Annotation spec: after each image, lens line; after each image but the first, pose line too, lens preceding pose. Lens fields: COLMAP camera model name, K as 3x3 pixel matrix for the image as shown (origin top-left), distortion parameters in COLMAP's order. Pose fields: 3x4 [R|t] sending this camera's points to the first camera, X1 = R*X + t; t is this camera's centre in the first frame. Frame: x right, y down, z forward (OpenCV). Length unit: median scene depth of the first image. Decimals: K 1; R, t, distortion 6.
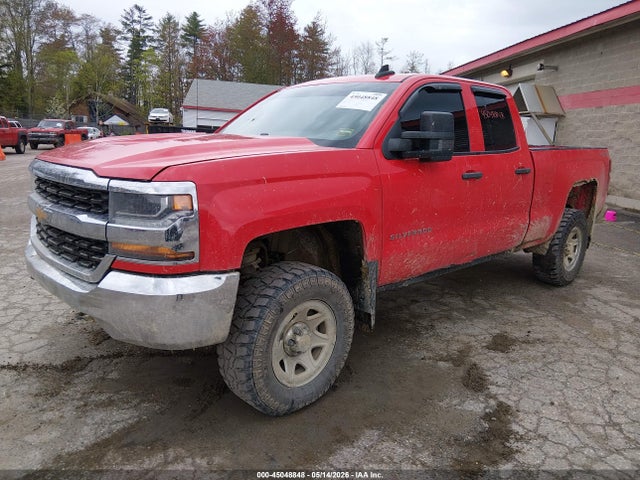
lens RADIAL K [[471.7, 0, 316.9], [0, 471.7, 241.2], [0, 0, 1]] dist [0.077096, -0.121332]
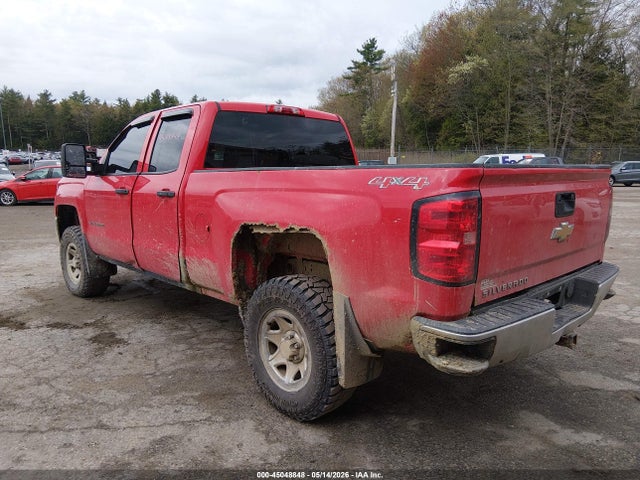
lens RADIAL K [[471.7, 0, 316.9], [0, 471.7, 241.2], [0, 0, 1]] dist [0.077096, -0.121332]
pose [[0.025276, 0.117367, -0.992767, 1.779764], [-0.212131, 0.971098, 0.109405, -0.287082], [0.976914, 0.207832, 0.049443, 1.645289]]
